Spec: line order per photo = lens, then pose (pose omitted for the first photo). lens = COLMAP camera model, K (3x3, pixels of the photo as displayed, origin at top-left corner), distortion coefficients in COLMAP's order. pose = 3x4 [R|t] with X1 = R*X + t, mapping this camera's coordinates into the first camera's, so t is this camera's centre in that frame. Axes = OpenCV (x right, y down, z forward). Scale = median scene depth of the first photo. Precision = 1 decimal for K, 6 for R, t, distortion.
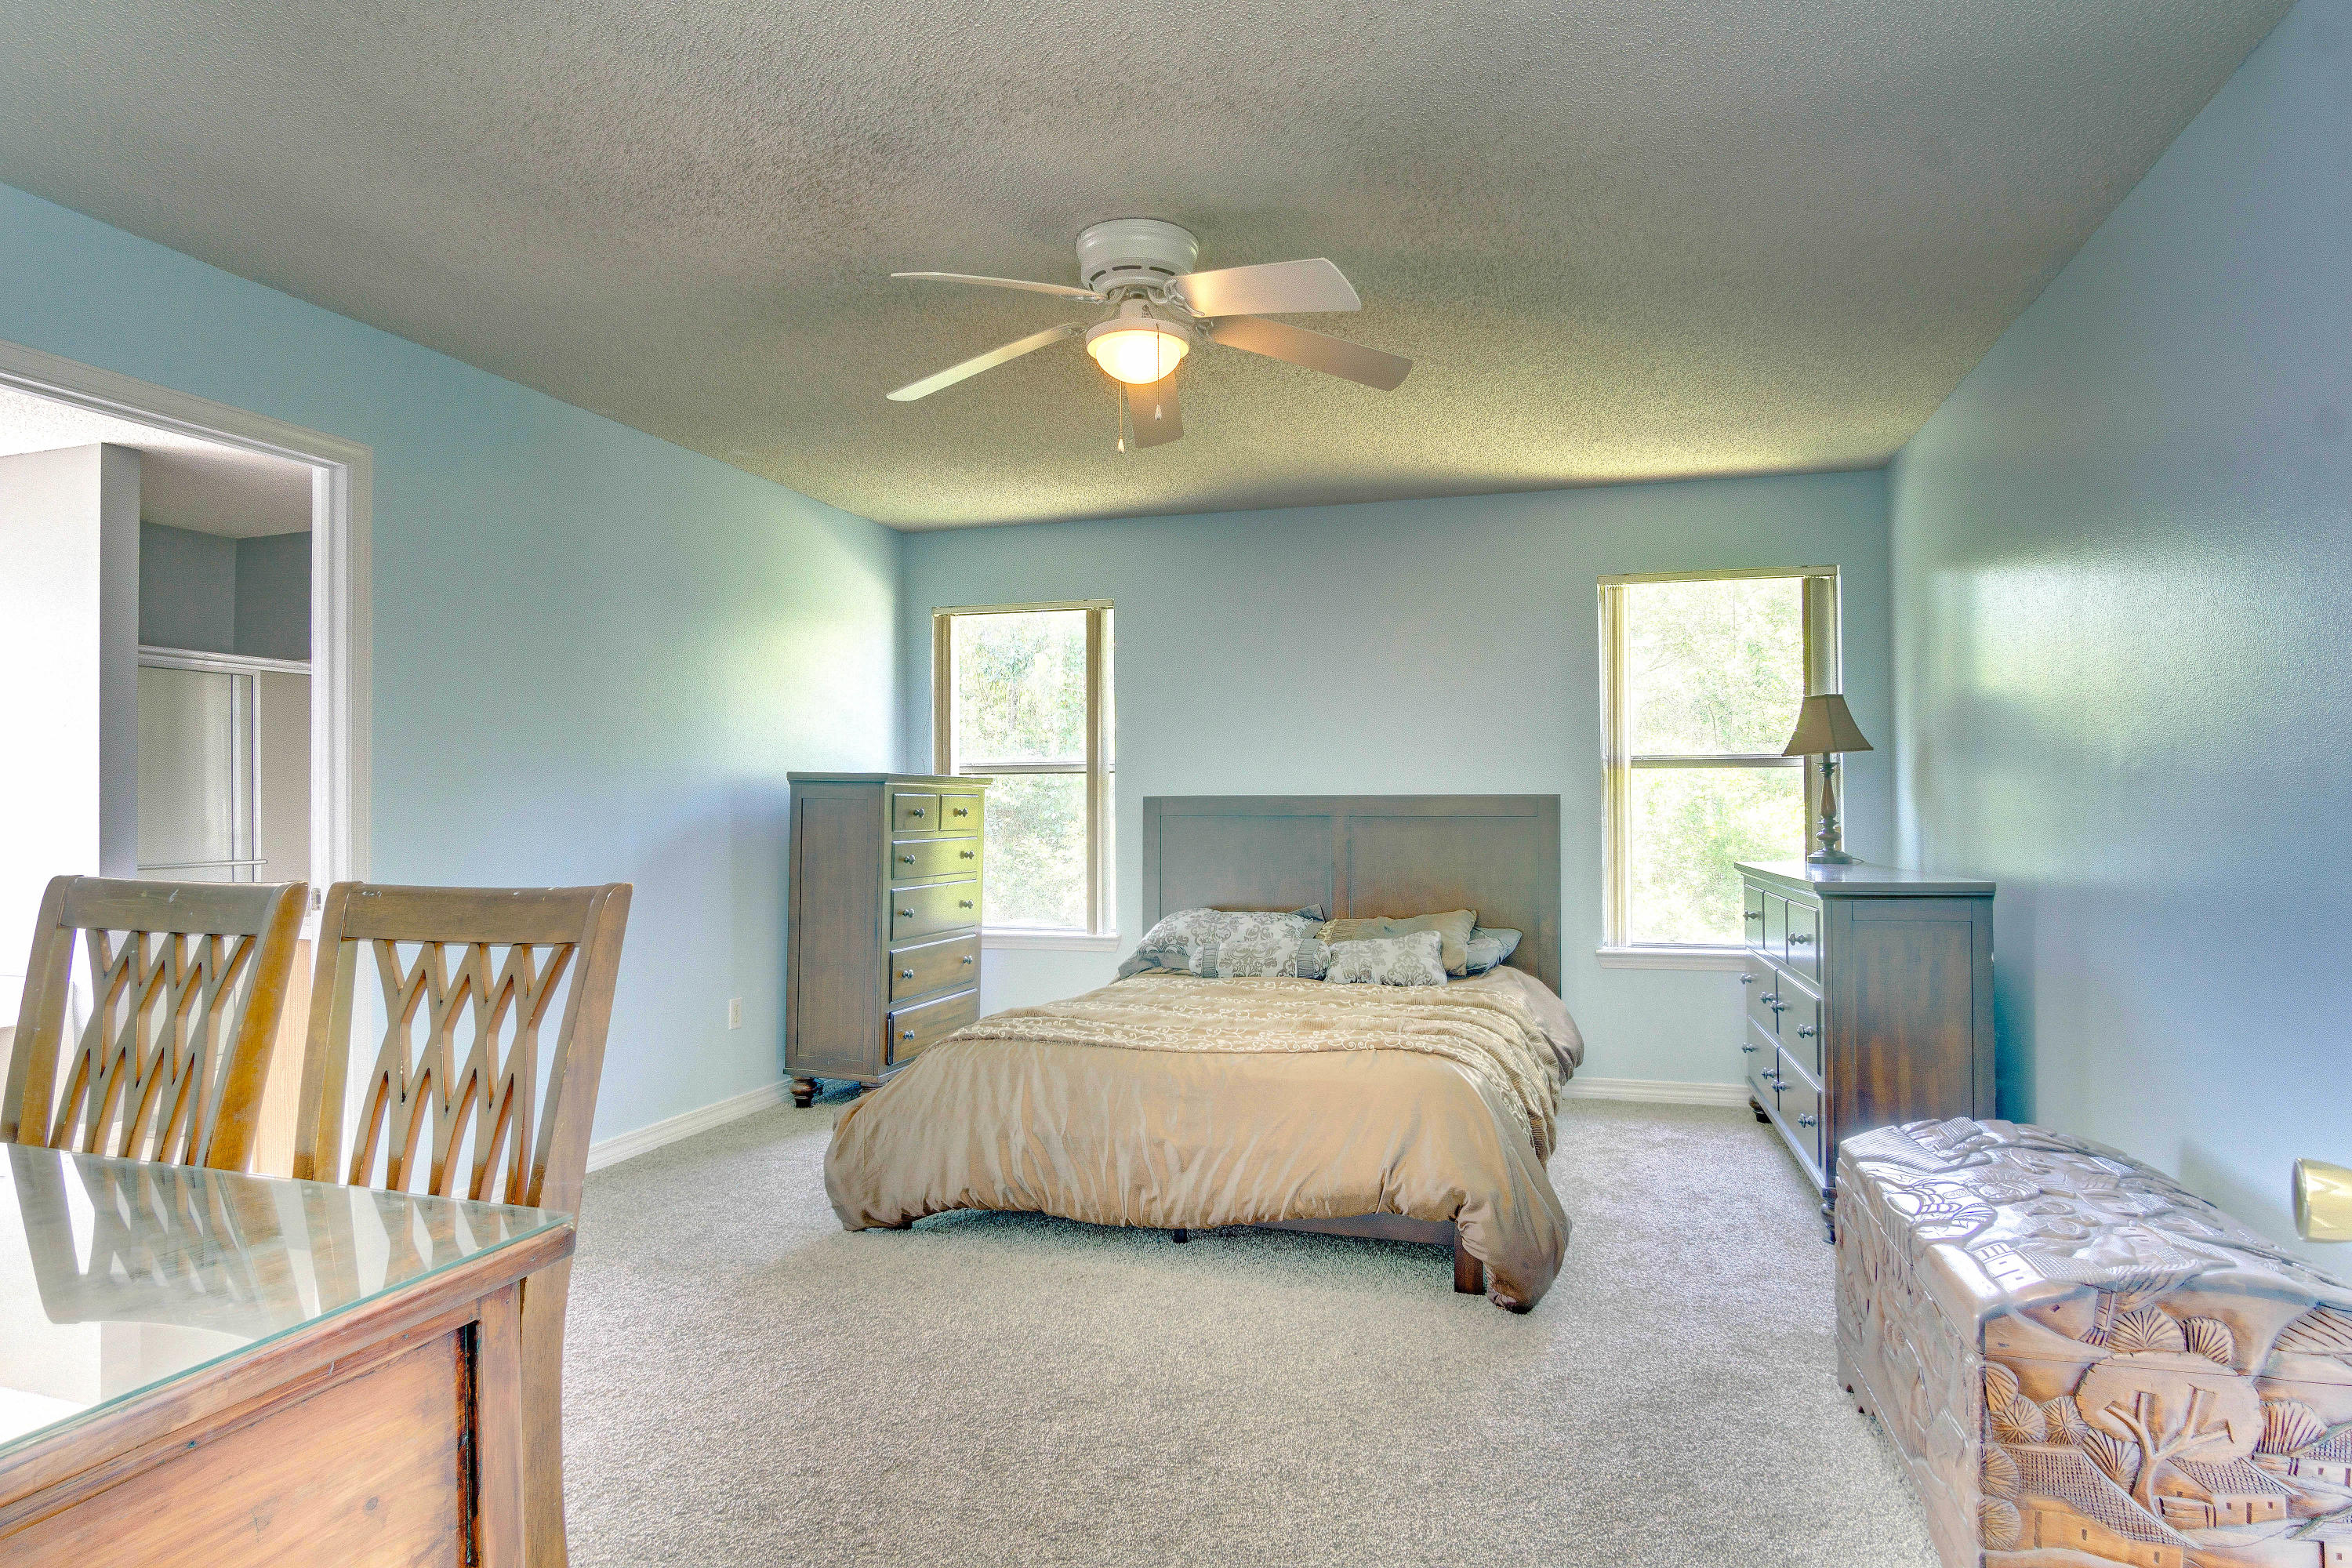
lens RADIAL K [[1298.1, 0, 1176.0], [0, 1298.1, 784.0], [0, 0, 1]] dist [-0.057255, 0.000201]
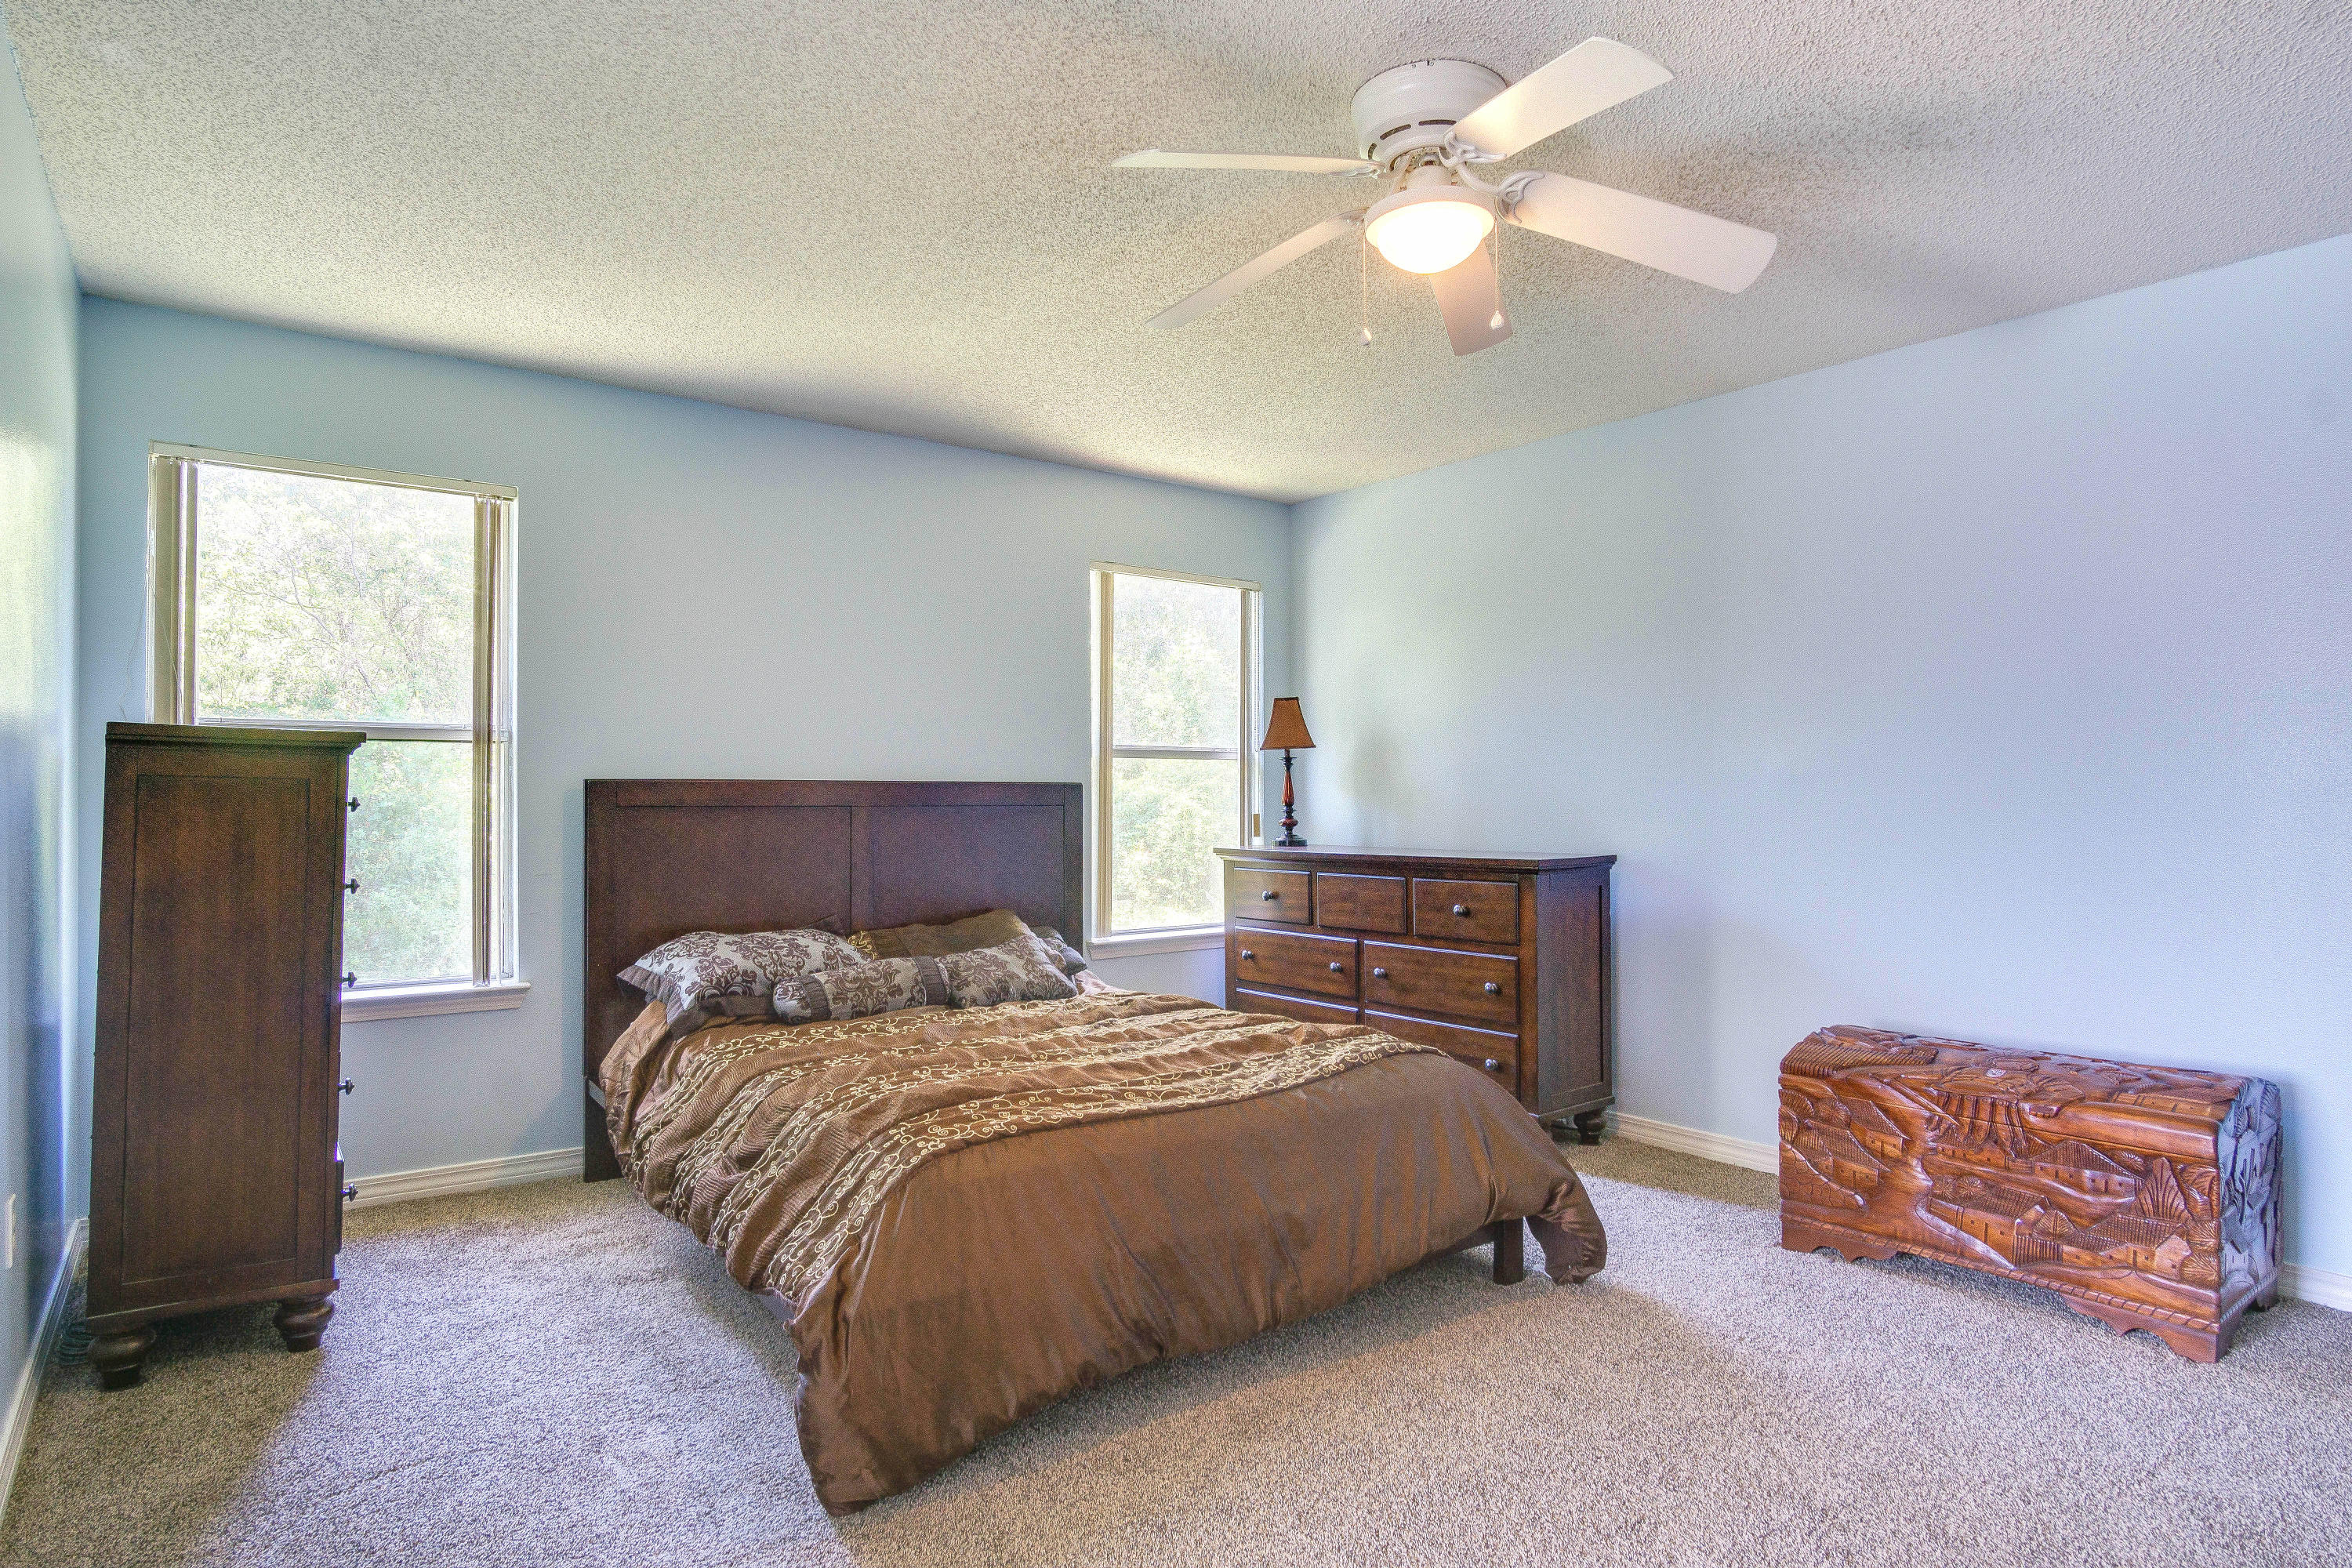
lens RADIAL K [[1298.1, 0, 1176.0], [0, 1298.1, 784.0], [0, 0, 1]] dist [-0.057255, 0.000201]
pose [[0.590341, 0.009174, 0.807101, -0.441097], [-0.017723, 0.999842, 0.001598, 0.006441], [-0.806959, -0.015248, 0.590411, 0.376249]]
